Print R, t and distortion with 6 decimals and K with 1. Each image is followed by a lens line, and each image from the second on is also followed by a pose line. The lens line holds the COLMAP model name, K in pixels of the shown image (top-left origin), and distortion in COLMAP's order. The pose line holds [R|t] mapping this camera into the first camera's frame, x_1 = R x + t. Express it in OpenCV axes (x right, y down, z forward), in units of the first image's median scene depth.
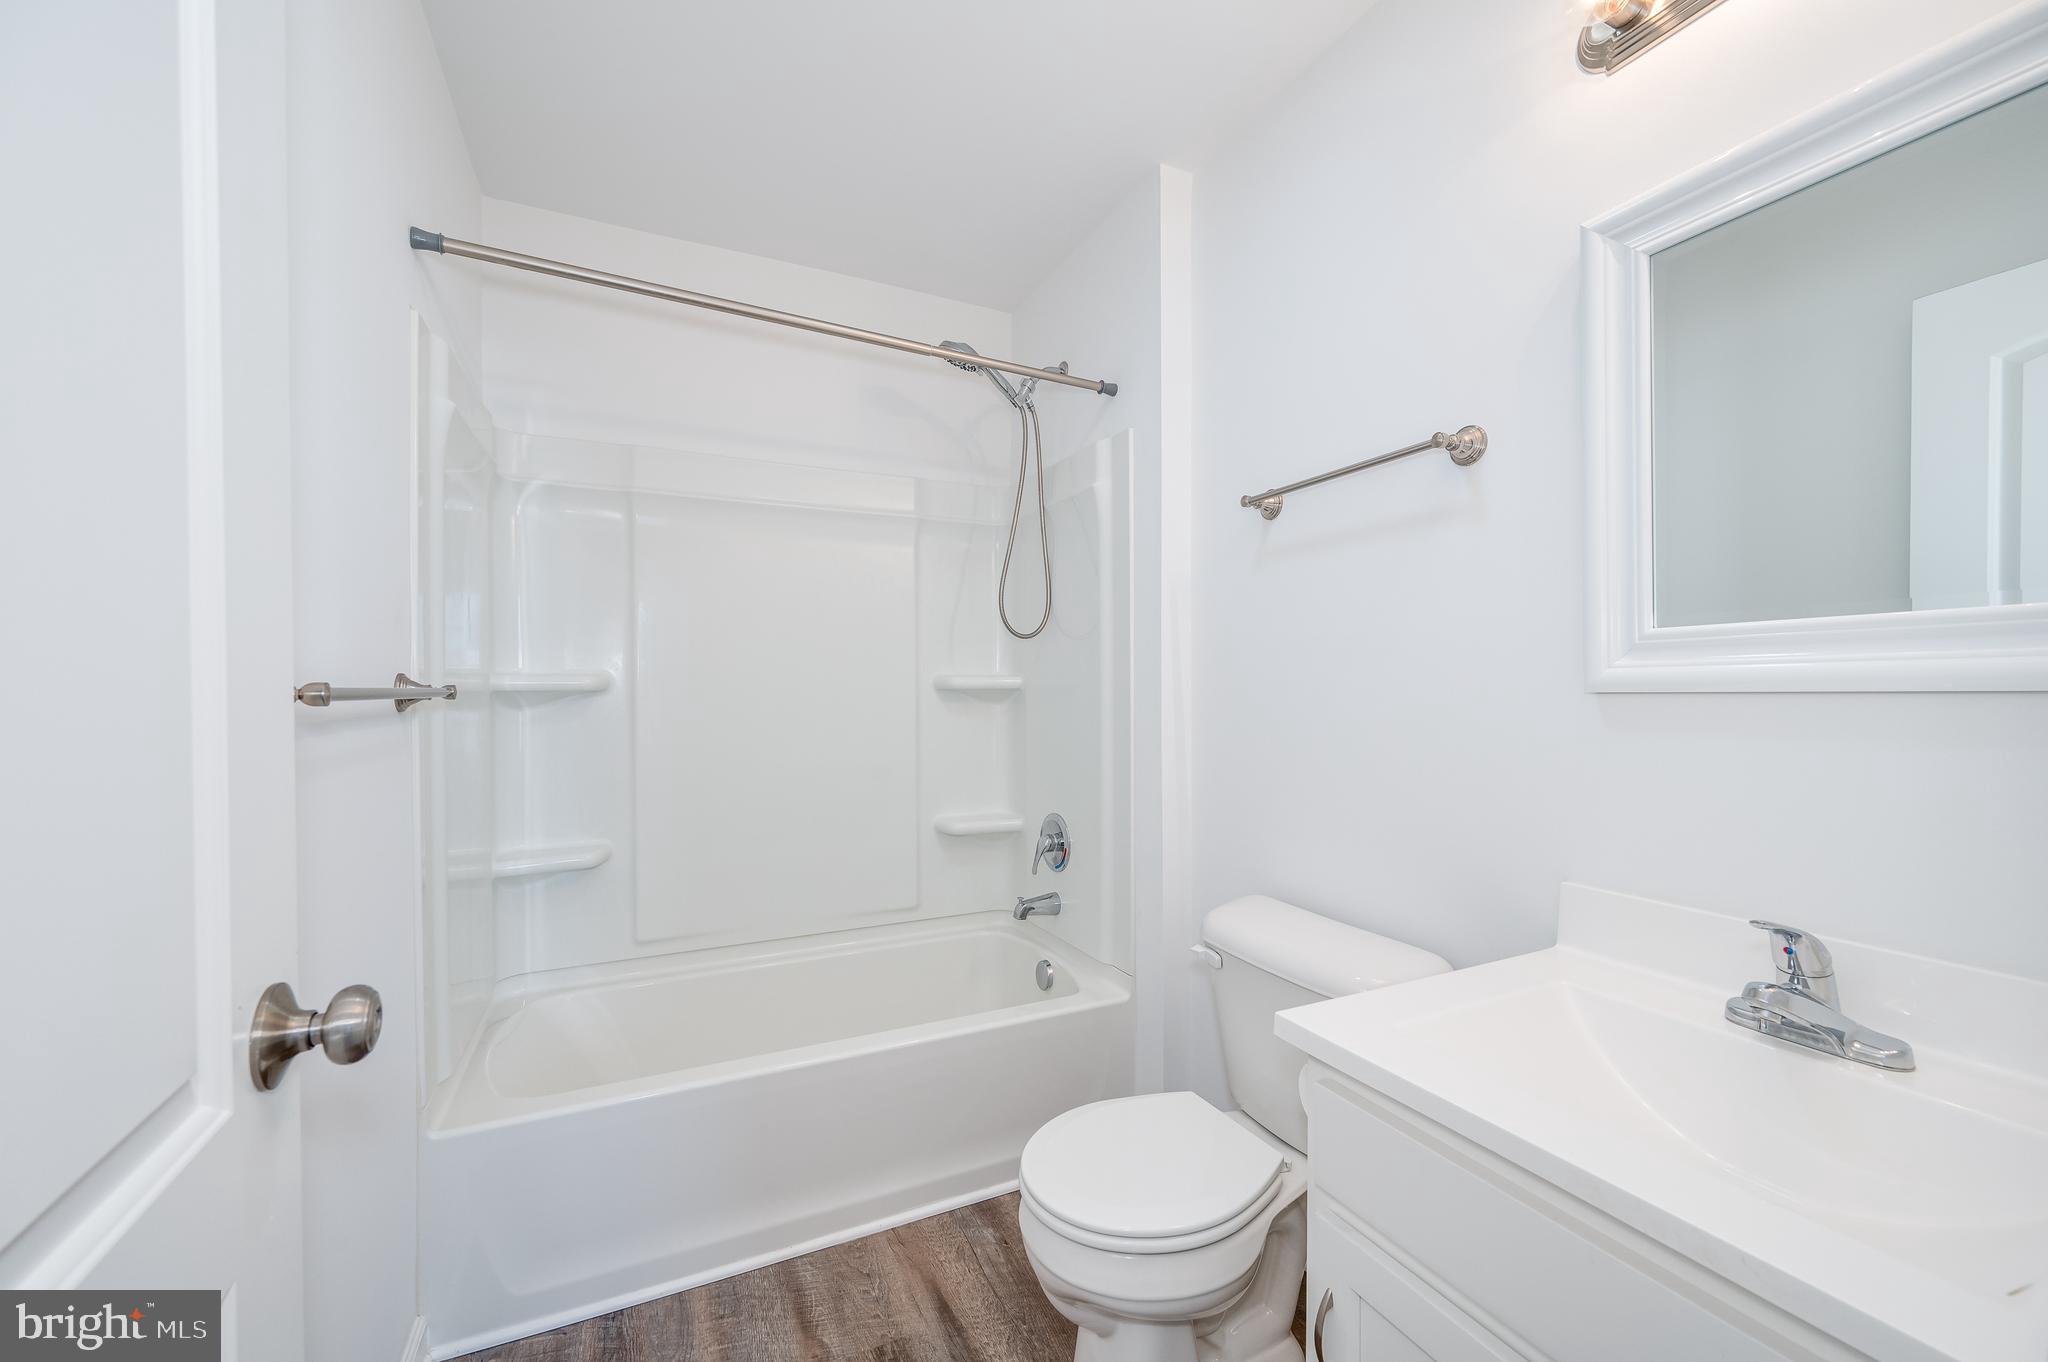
lens RADIAL K [[829.4, 0, 1024.7], [0, 829.4, 689.1], [0, 0, 1]] dist [0.001185, 0.000060]
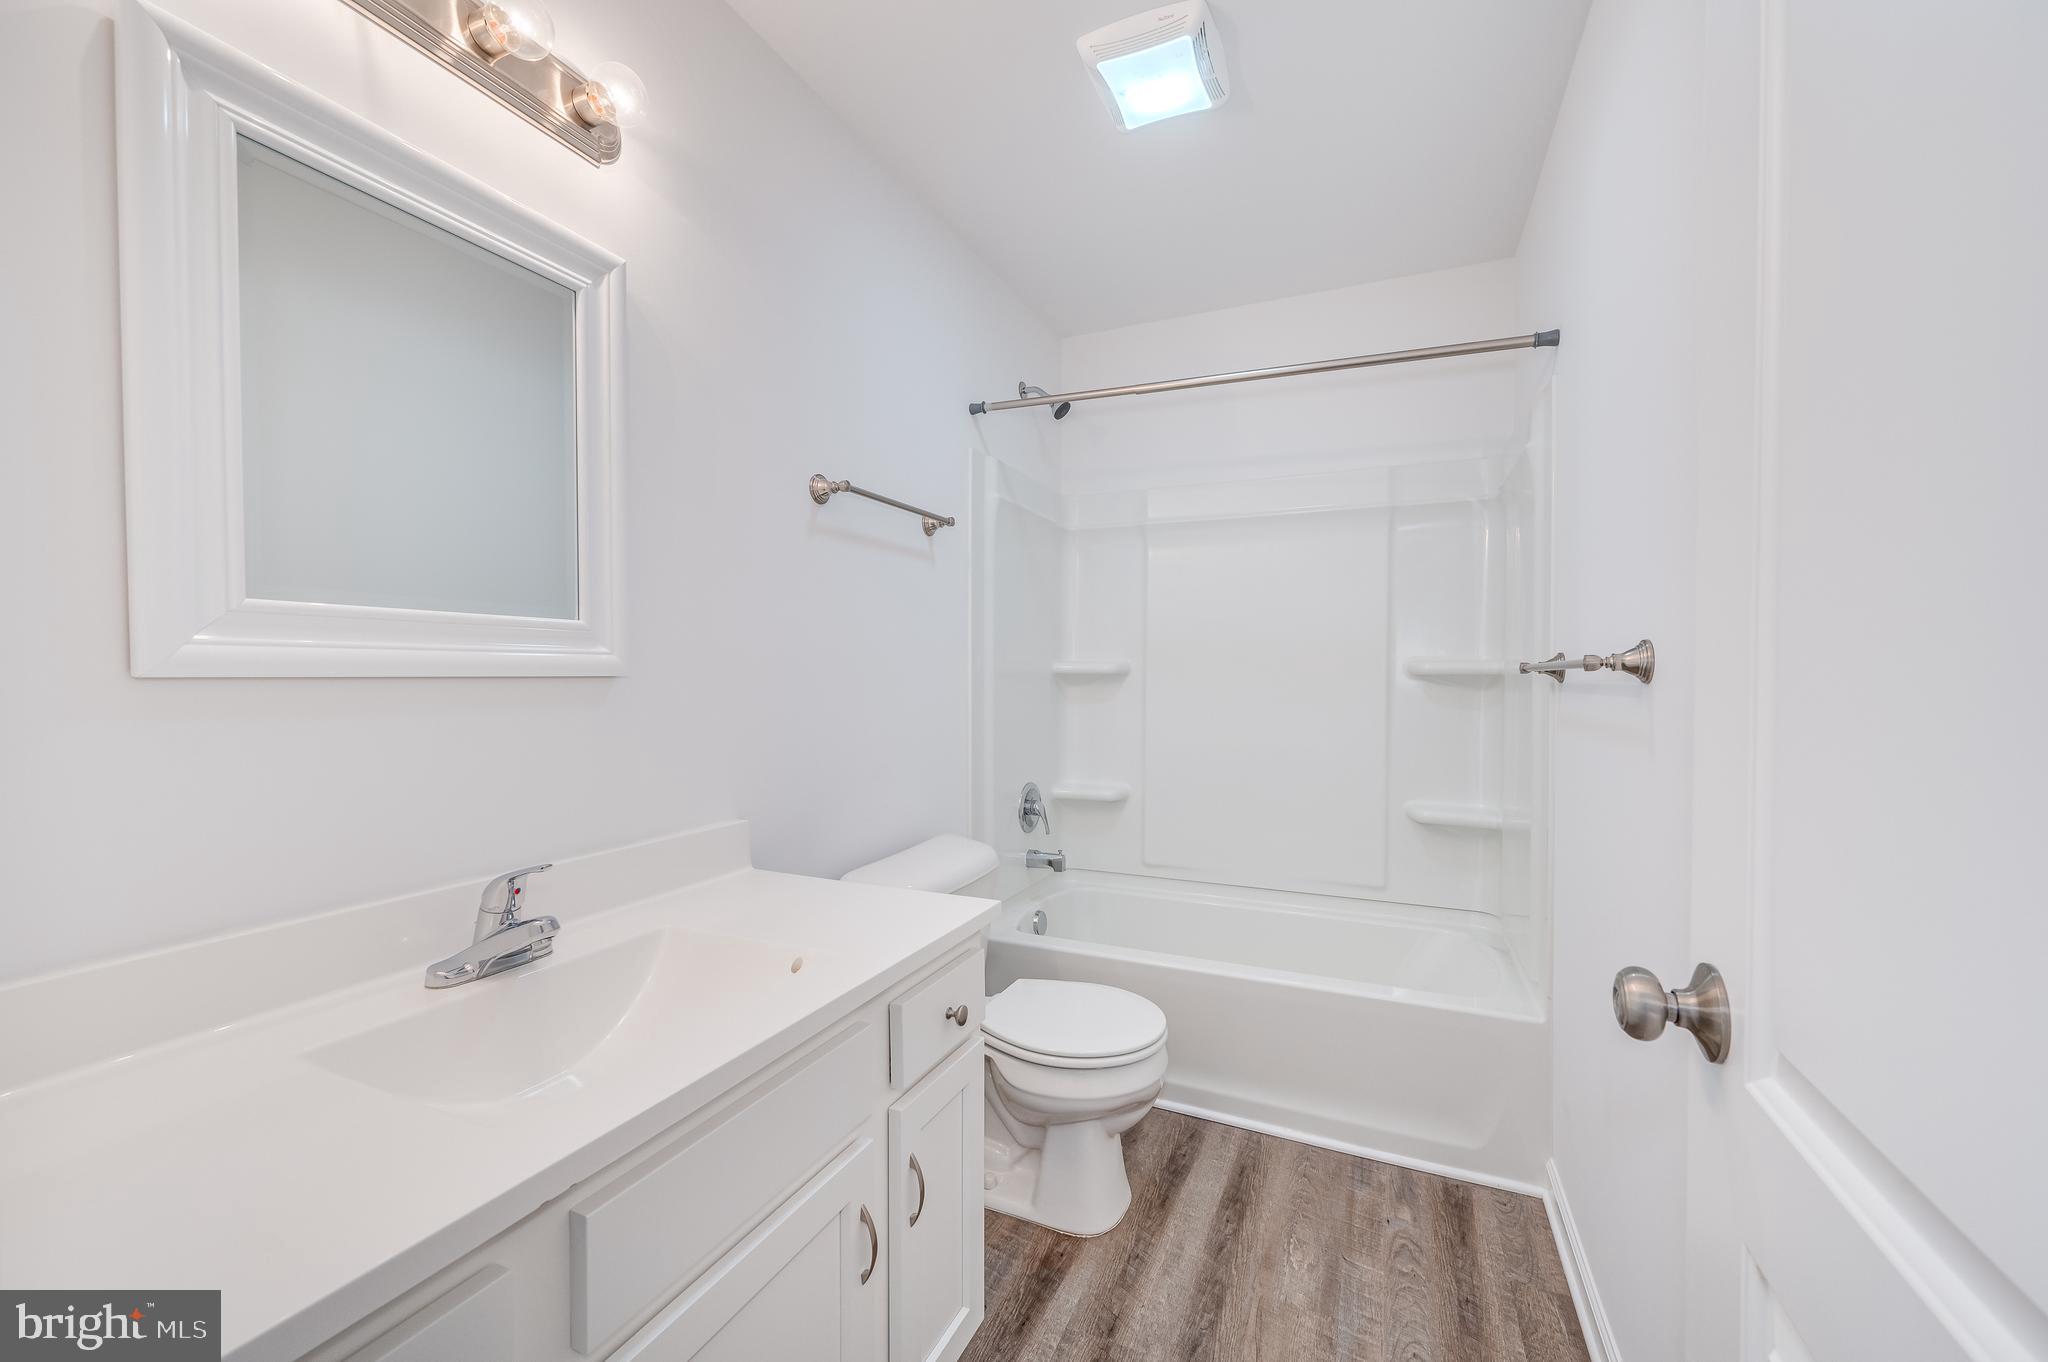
lens RADIAL K [[834.7, 0, 1024.0], [0, 834.7, 681.0], [0, 0, 1]] dist [-0.000607, -0.000034]
pose [[0.629387, 0.009622, -0.777032, 0.447207], [-0.003275, 0.999947, 0.009729, -0.001966], [0.777085, -0.003579, 0.629386, 0.003983]]
